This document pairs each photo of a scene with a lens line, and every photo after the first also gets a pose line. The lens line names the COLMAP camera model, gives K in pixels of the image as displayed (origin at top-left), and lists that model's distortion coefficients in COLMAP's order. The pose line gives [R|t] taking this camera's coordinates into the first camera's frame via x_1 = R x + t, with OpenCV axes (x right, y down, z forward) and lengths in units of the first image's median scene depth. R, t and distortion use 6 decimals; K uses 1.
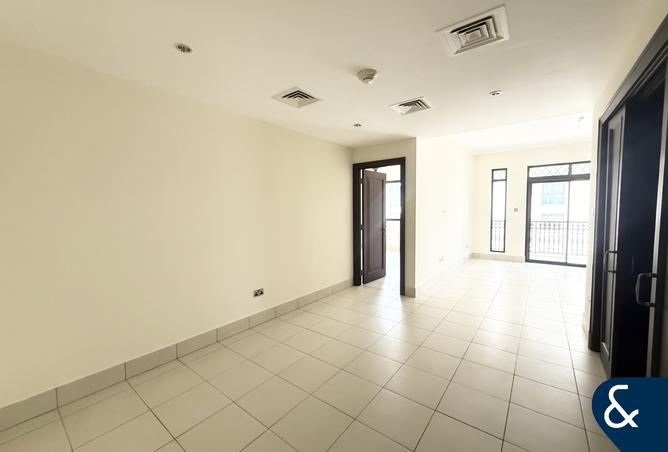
lens RADIAL K [[274.1, 0, 334.0], [0, 274.1, 226.0], [0, 0, 1]] dist [-0.051177, 0.000001]
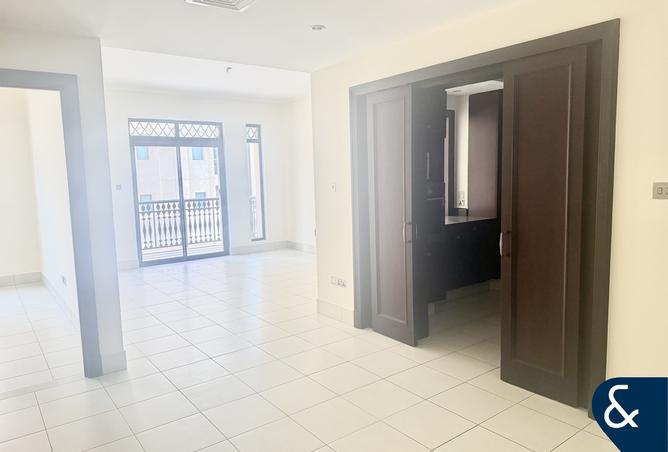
lens RADIAL K [[467.2, 0, 334.0], [0, 467.2, 226.0], [0, 0, 1]] dist [0.008892, -0.003865]
pose [[0.258911, -0.101523, 0.960551, -0.283532], [0.091387, 0.992575, 0.080275, -0.012648], [-0.961568, 0.066997, 0.266266, 0.245666]]
